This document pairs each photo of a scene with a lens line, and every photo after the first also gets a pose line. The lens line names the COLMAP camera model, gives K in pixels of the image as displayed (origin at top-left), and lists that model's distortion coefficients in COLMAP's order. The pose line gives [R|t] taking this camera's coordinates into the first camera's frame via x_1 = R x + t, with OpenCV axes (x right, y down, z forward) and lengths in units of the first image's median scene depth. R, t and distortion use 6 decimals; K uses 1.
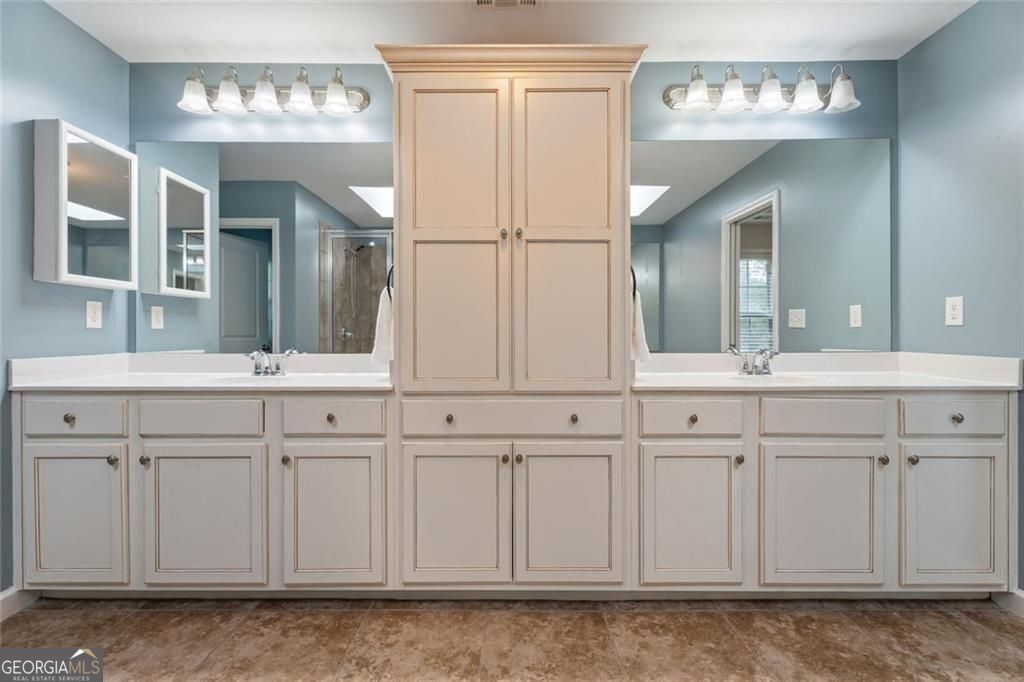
lens RADIAL K [[454.6, 0, 514.2], [0, 454.6, 333.3], [0, 0, 1]] dist [0.002597, -0.001501]
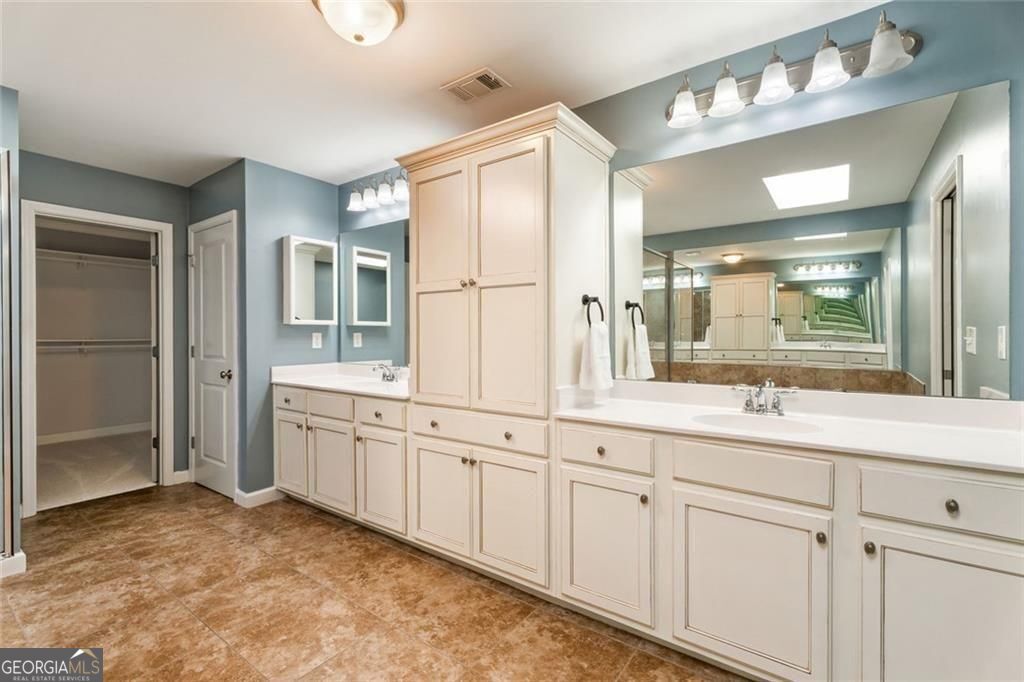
lens RADIAL K [[454.6, 0, 512.0], [0, 454.6, 338.7], [0, 0, 1]] dist [0.002597, -0.001501]
pose [[0.811862, 0.003722, -0.583838, 0.817141], [0.001687, 0.999961, 0.008721, -0.074229], [0.583847, -0.008065, 0.811823, 0.044083]]
